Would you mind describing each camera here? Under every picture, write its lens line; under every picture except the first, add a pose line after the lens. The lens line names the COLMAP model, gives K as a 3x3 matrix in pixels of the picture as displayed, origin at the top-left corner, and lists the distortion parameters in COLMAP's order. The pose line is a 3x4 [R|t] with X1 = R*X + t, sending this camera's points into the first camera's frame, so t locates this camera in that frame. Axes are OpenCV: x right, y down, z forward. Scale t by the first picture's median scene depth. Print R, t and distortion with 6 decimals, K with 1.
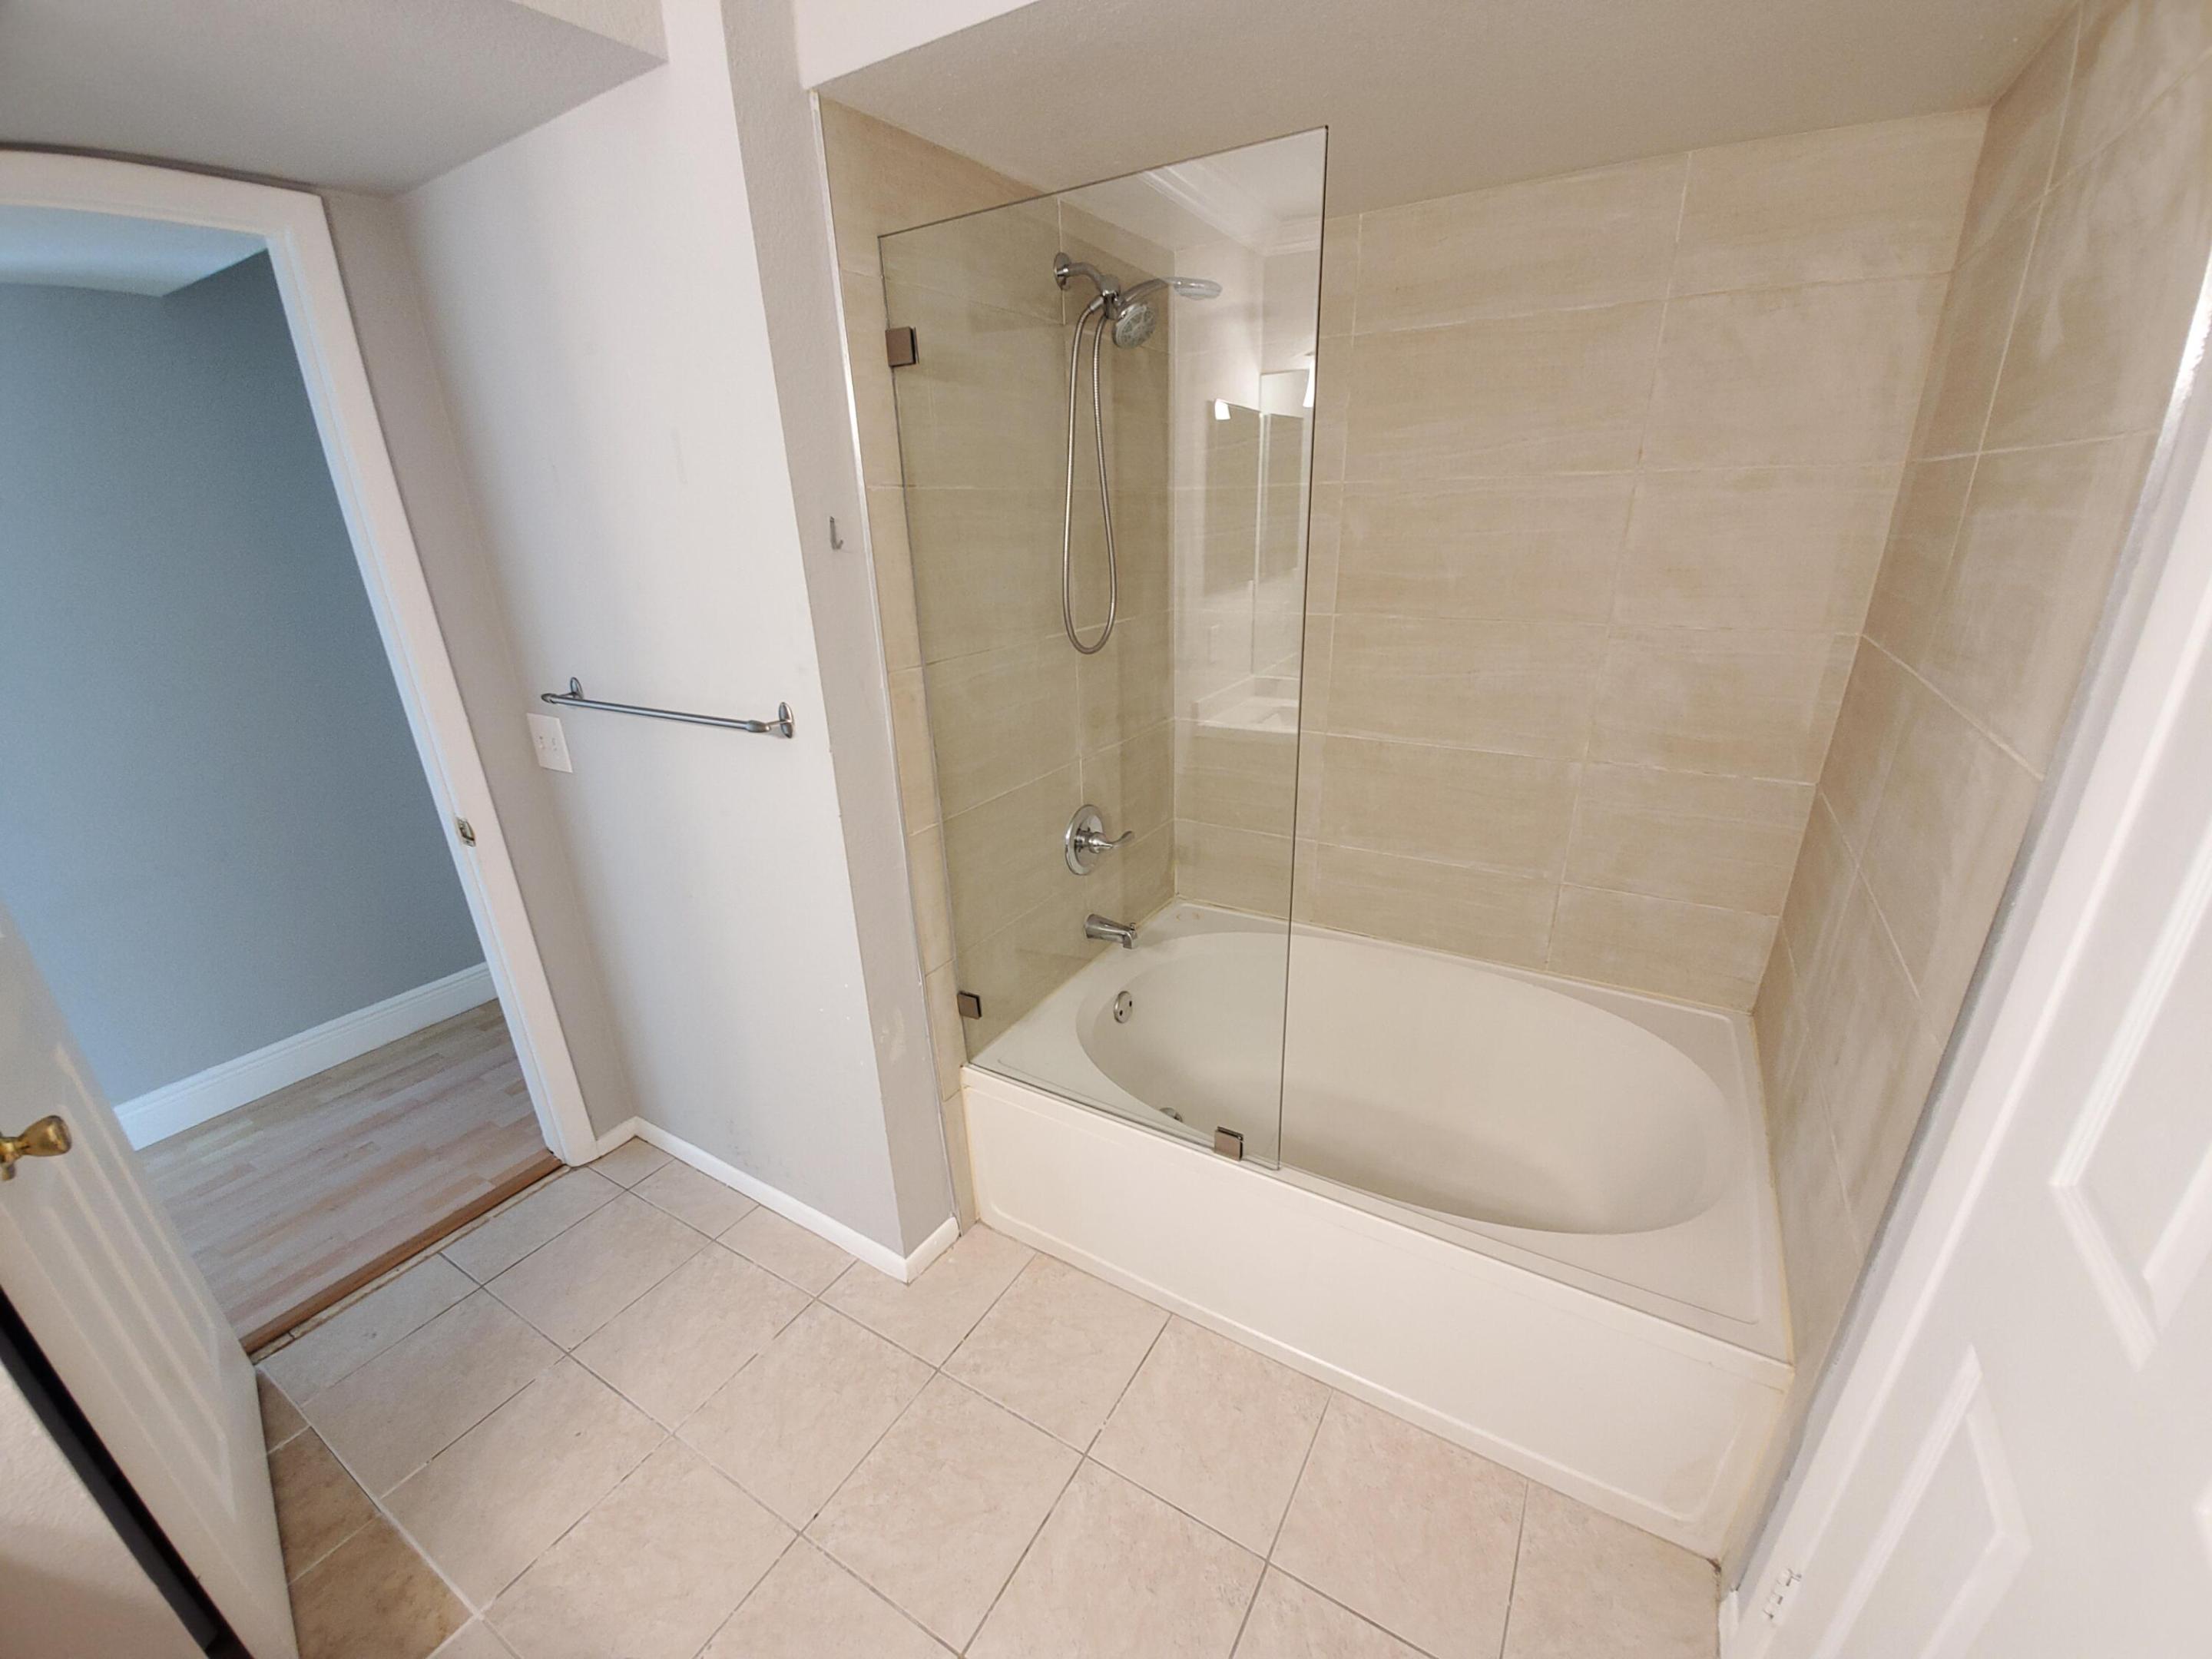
lens RADIAL K [[871.0, 0, 1110.3], [0, 871.0, 859.0], [0, 0, 1]] dist [0.014963, -0.017080]
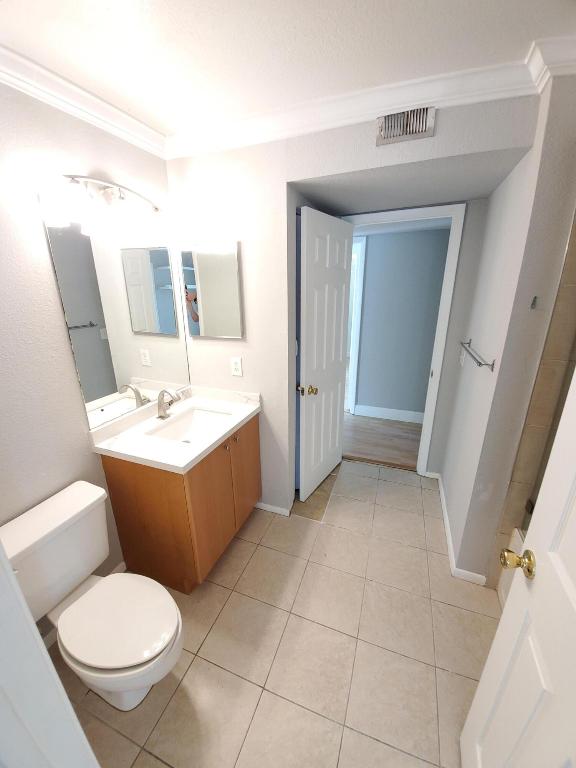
lens RADIAL K [[302.4, 0, 288.0], [0, 302.4, 384.0], [0, 0, 1]] dist [0.014963, -0.017080]
pose [[0.188197, 0.319432, -0.928733, 0.316560], [-0.356523, 0.903344, 0.238454, -0.075395], [0.915135, 0.286239, 0.283891, 0.101576]]
